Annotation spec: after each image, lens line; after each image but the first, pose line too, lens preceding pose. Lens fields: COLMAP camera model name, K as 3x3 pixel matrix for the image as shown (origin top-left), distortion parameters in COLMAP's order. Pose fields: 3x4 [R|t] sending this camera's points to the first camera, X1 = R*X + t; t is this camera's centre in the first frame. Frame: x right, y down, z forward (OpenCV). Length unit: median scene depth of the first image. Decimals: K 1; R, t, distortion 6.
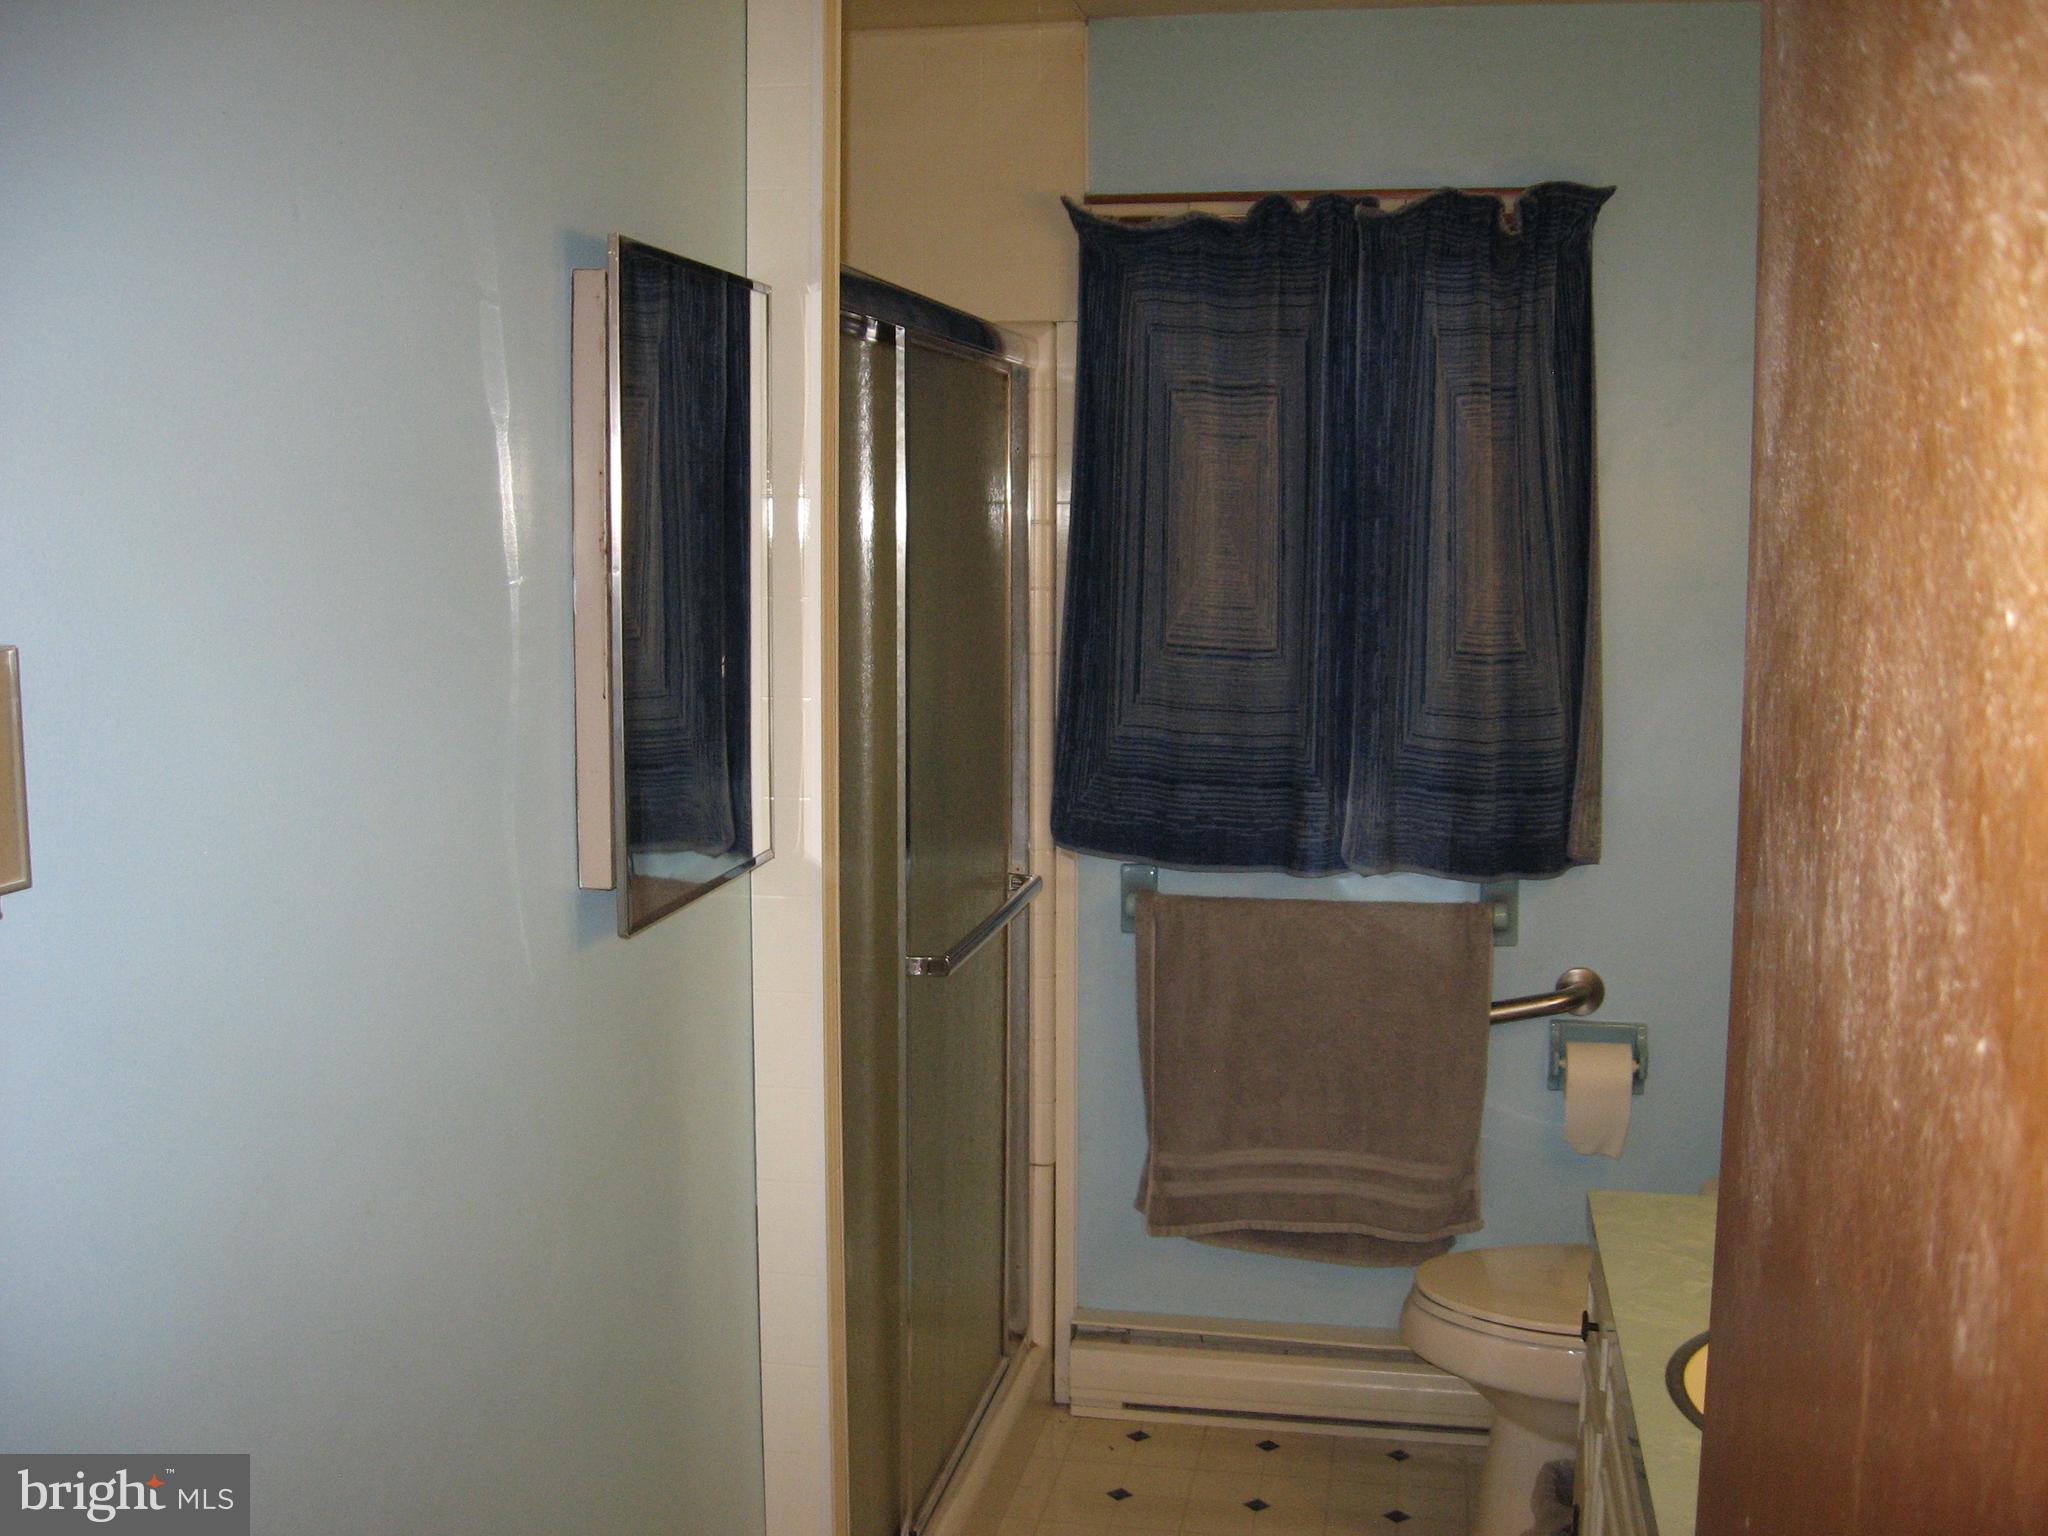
lens RADIAL K [[2142.9, 0, 1024.0], [0, 2142.9, 768.0], [0, 0, 1]] dist [-0.146220, 0.104645]
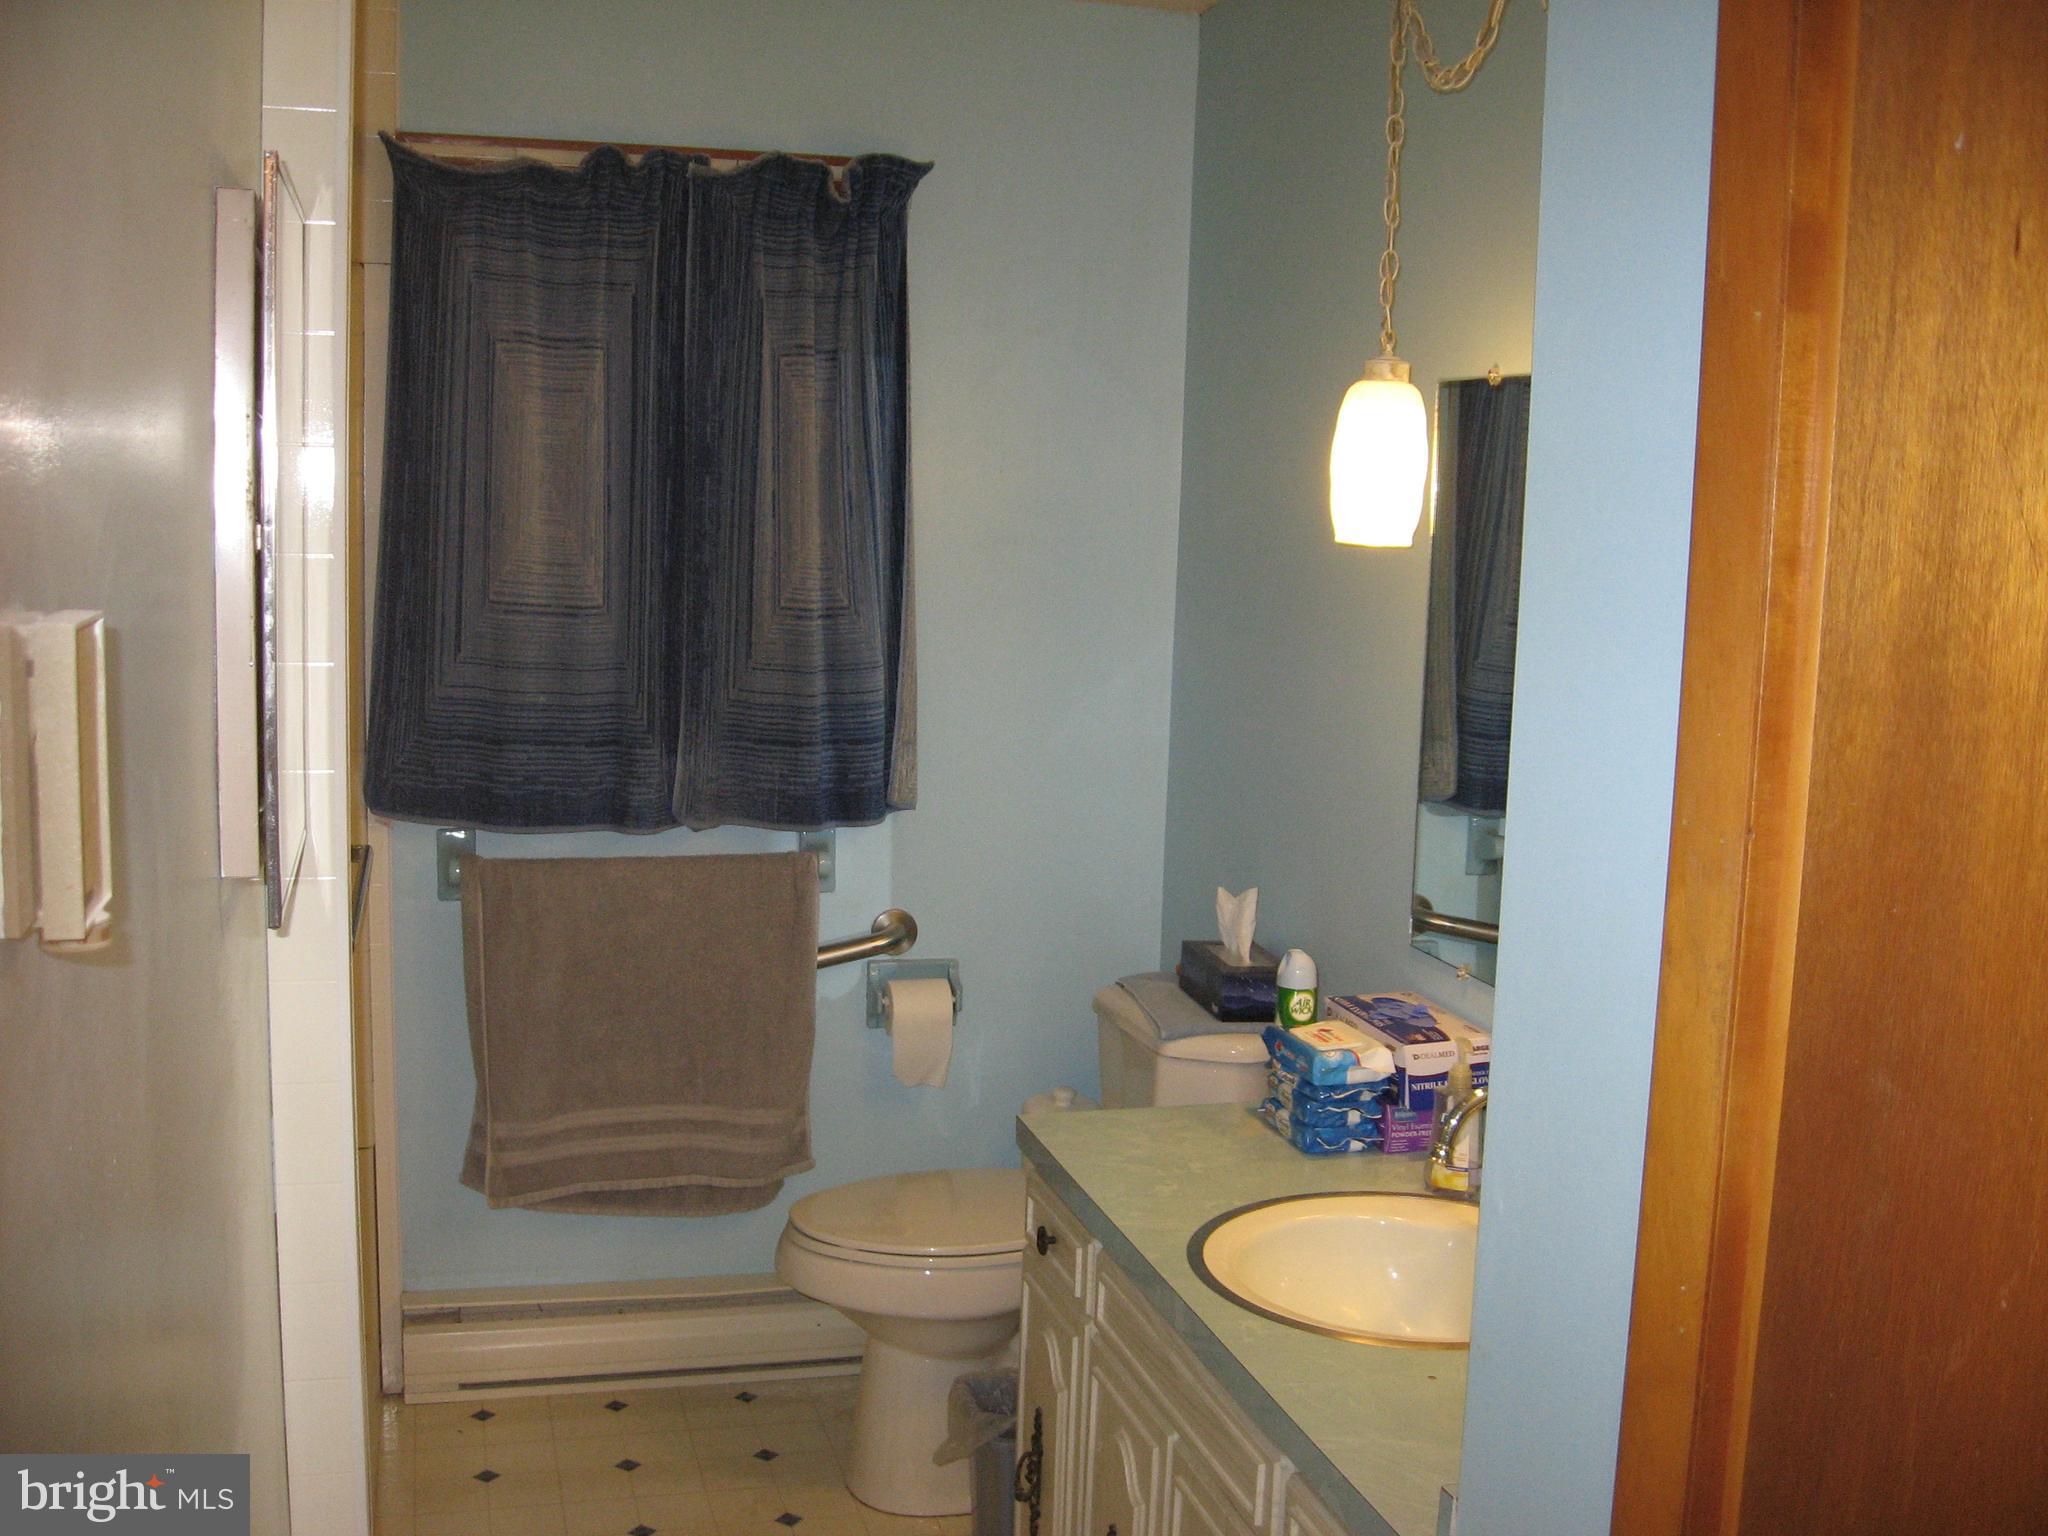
lens RADIAL K [[2142.9, 0, 1024.0], [0, 2142.9, 768.0], [0, 0, 1]] dist [-0.146220, 0.104645]
pose [[0.895514, -0.034010, 0.443732, -0.148444], [0.024046, 0.999317, 0.028066, -0.003538], [-0.444383, -0.014464, 0.895720, 0.027677]]
